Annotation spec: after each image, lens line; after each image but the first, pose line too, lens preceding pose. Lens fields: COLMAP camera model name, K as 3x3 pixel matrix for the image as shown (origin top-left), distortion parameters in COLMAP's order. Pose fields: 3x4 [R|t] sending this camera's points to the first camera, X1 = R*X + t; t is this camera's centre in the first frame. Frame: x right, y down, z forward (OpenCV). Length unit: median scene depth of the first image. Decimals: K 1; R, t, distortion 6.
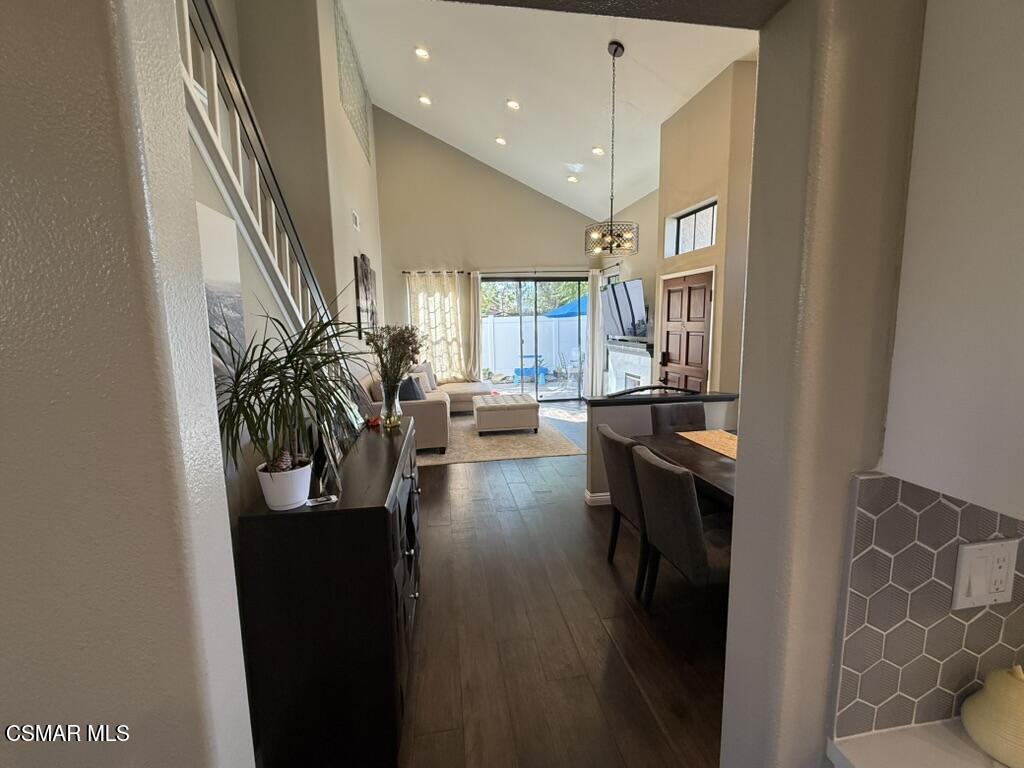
lens RADIAL K [[442.9, 0, 511.1], [0, 442.9, 382.3], [0, 0, 1]] dist [0.003853, -0.001711]
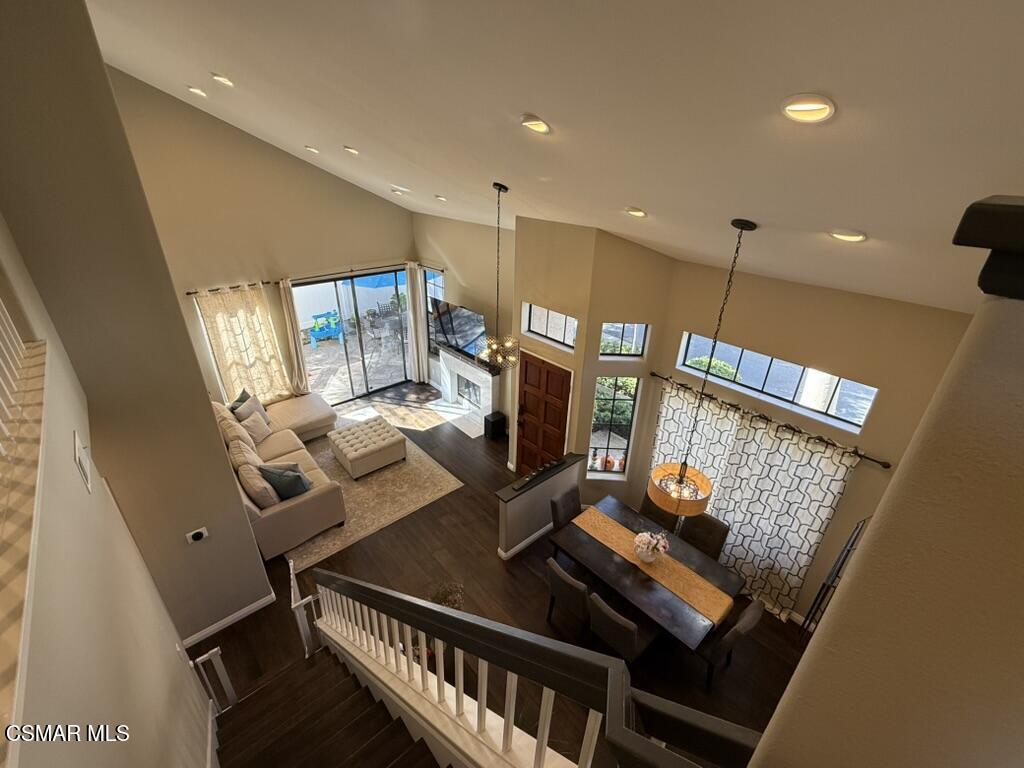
lens RADIAL K [[442.9, 0, 512.0], [0, 442.9, 380.6], [0, 0, 1]] dist [0.003853, -0.001711]
pose [[0.841203, -0.204485, 0.500563, -0.177445], [0.036199, 0.944955, 0.325190, -0.324403], [-0.539506, -0.255431, 0.802302, 0.011879]]
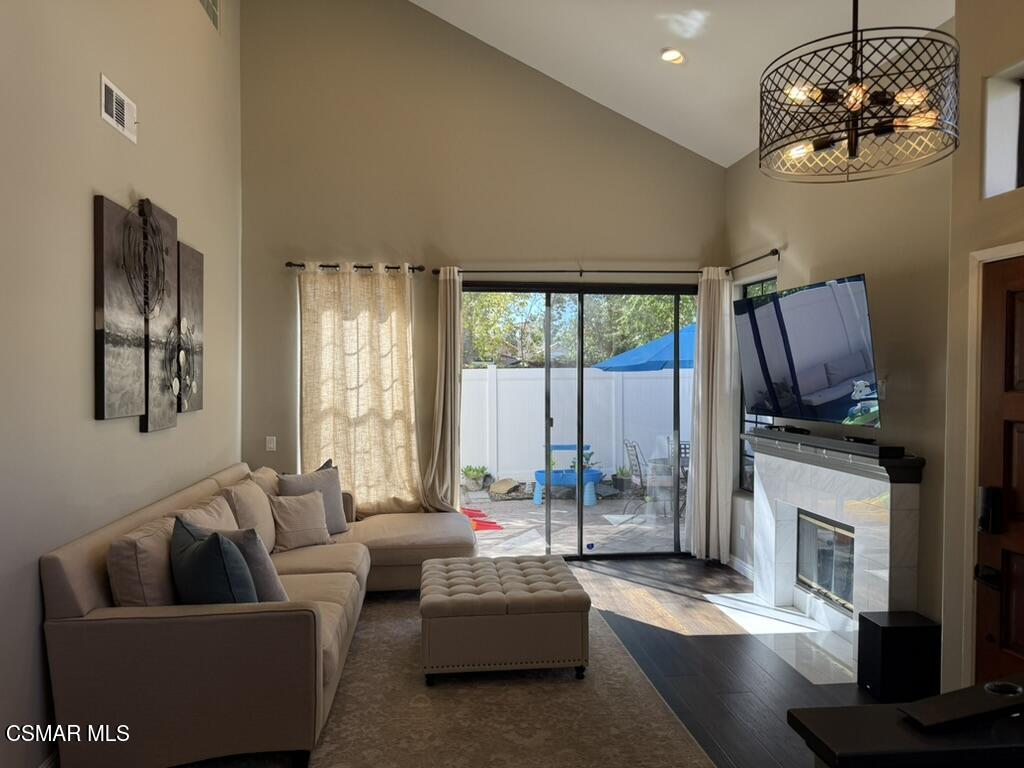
lens RADIAL K [[722.4, 0, 514.2], [0, 722.4, 390.2], [0, 0, 1]] dist [0.091847, -0.010906]
pose [[0.999271, 0.022283, -0.031006, 0.011262], [-0.025737, 0.992930, -0.115880, -0.039562], [0.028204, 0.116593, 0.992779, 0.271361]]
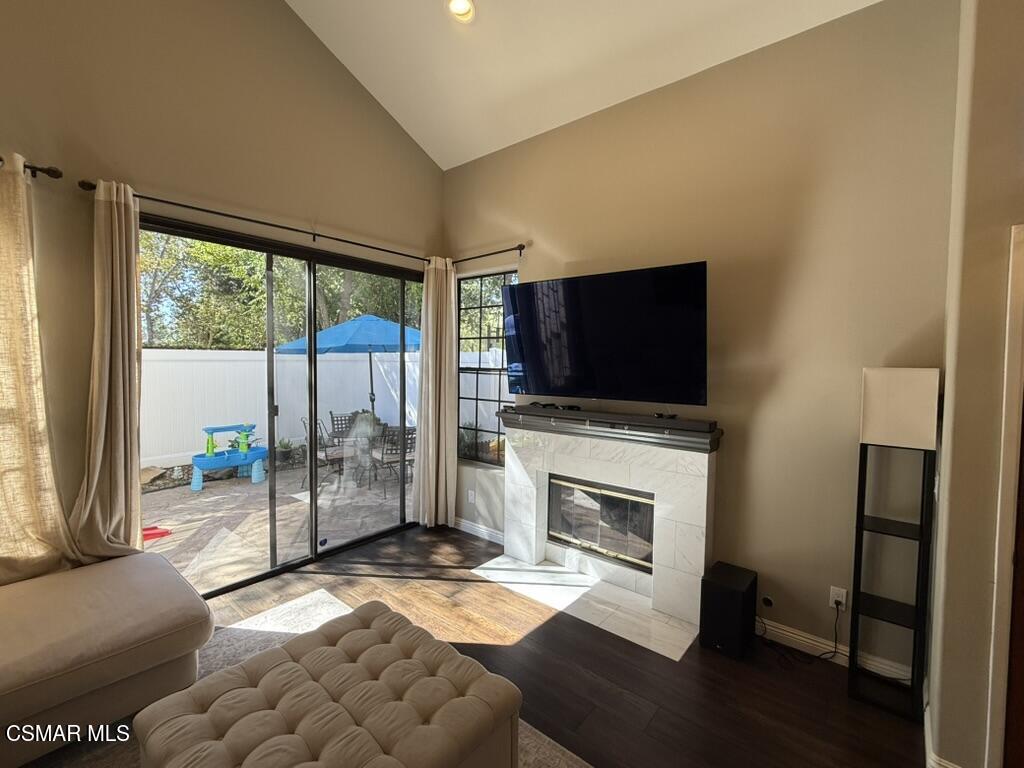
lens RADIAL K [[442.9, 0, 512.3], [0, 442.9, 382.3], [0, 0, 1]] dist [0.003853, -0.001711]
pose [[0.746280, 0.001647, 0.665630, -0.078980], [0.063852, 0.995208, -0.074051, -0.078384], [-0.662562, 0.097765, 0.742599, 0.605304]]
